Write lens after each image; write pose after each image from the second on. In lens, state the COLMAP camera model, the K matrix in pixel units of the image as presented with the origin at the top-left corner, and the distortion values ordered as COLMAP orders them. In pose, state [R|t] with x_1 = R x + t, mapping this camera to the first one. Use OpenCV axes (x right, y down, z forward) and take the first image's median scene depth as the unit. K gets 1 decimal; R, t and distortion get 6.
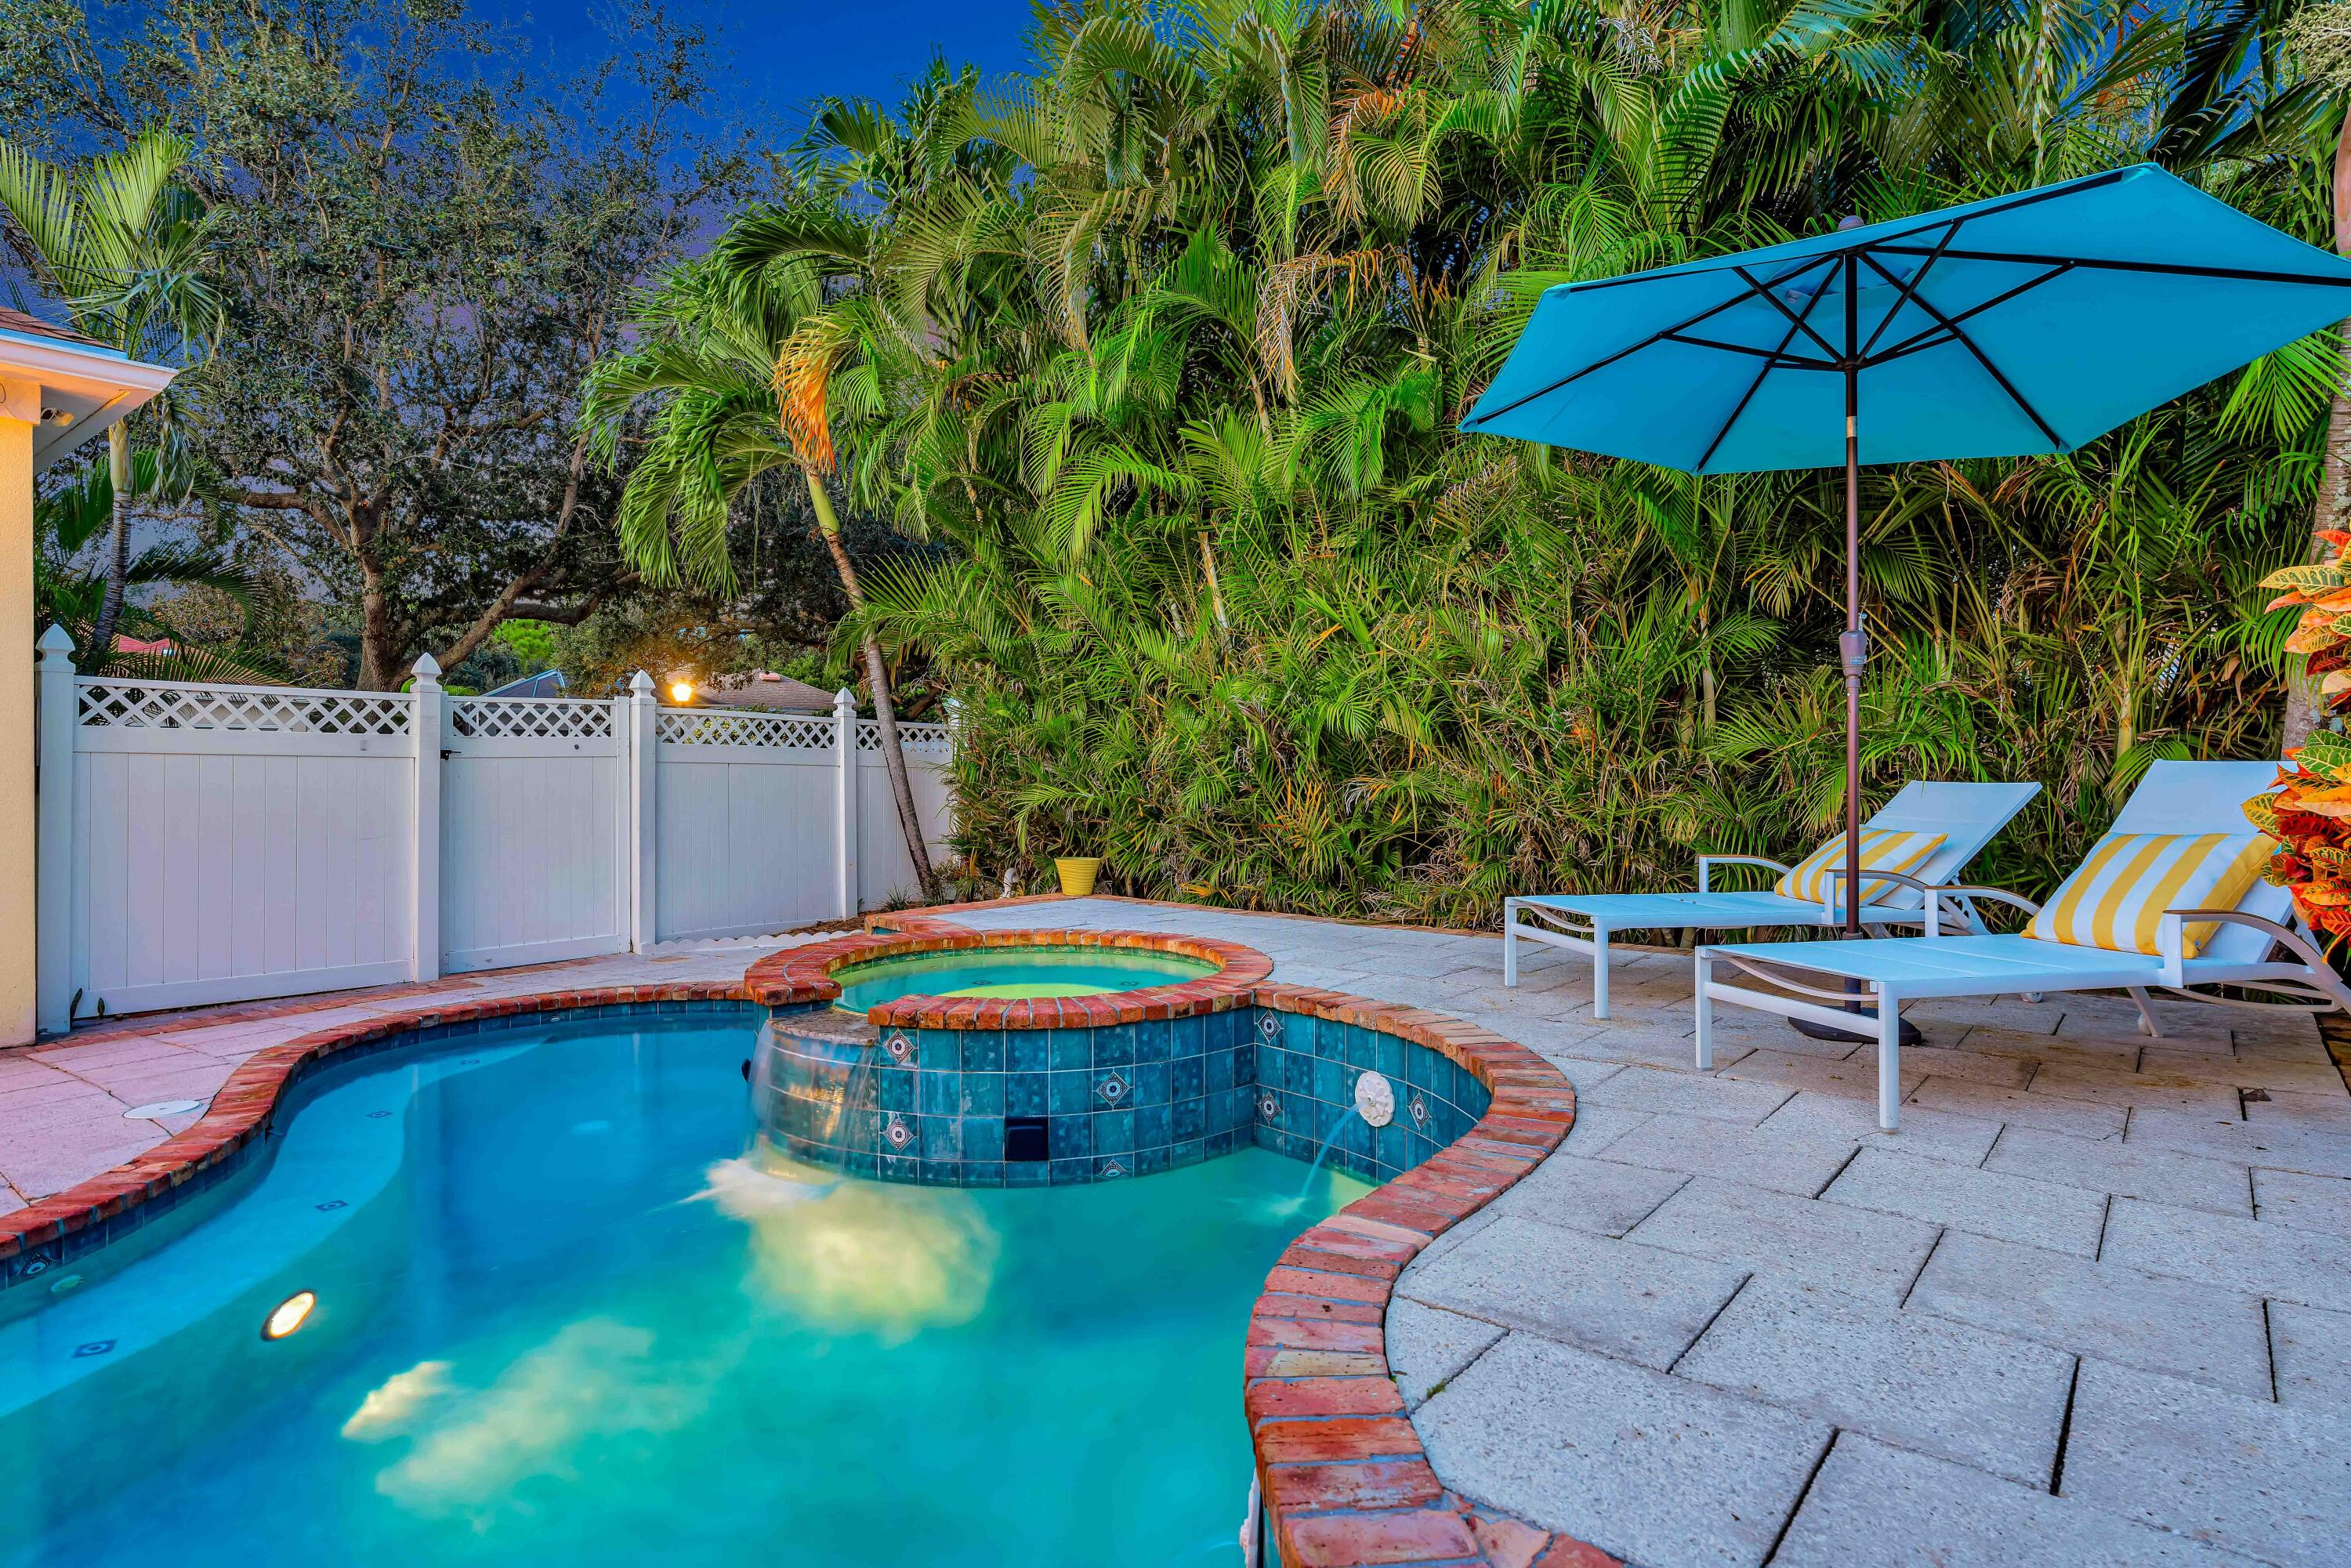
lens RADIAL K [[1237.2, 0, 1175.5], [0, 1237.2, 784.0], [0, 0, 1]] dist [-0.012874, 0.000292]
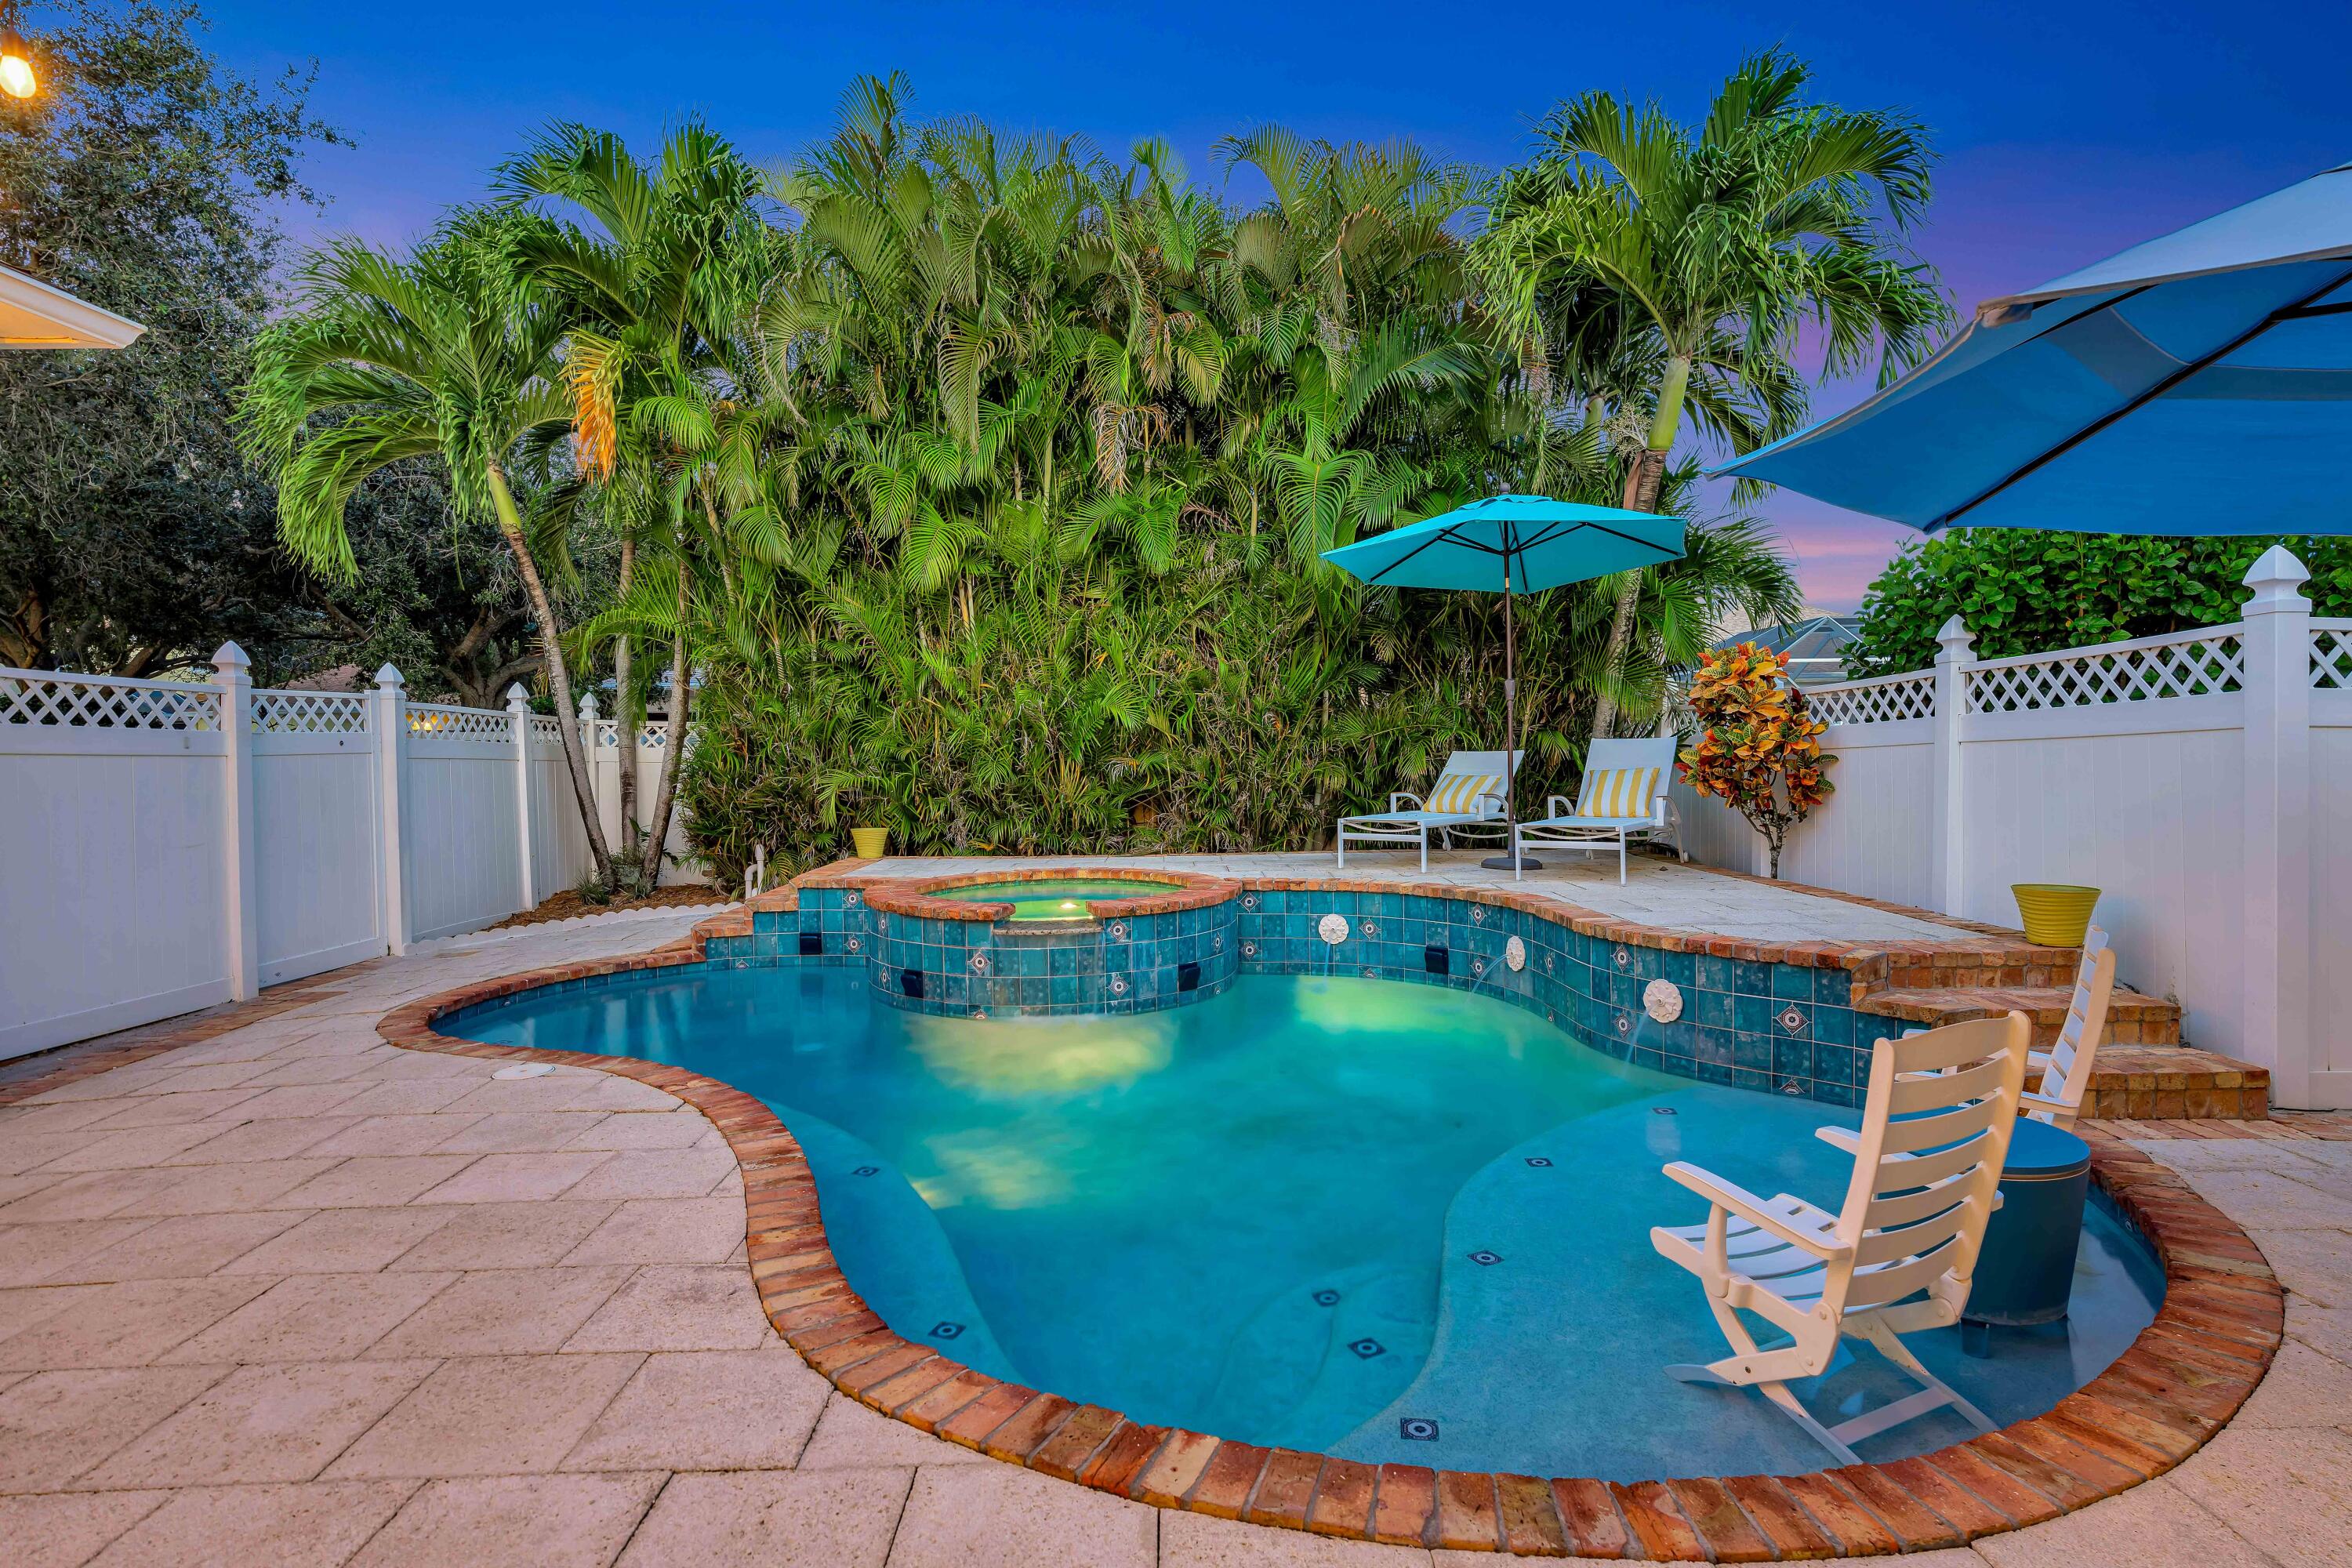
lens RADIAL K [[1187.7, 0, 1189.5], [0, 1187.7, 775.5], [0, 0, 1]] dist [-0.009482, 0.000878]
pose [[0.760298, -0.024026, 0.649130, -0.745726], [0.022456, 0.999691, 0.010699, 0.001807], [-0.649186, 0.006442, 0.760602, -0.134827]]
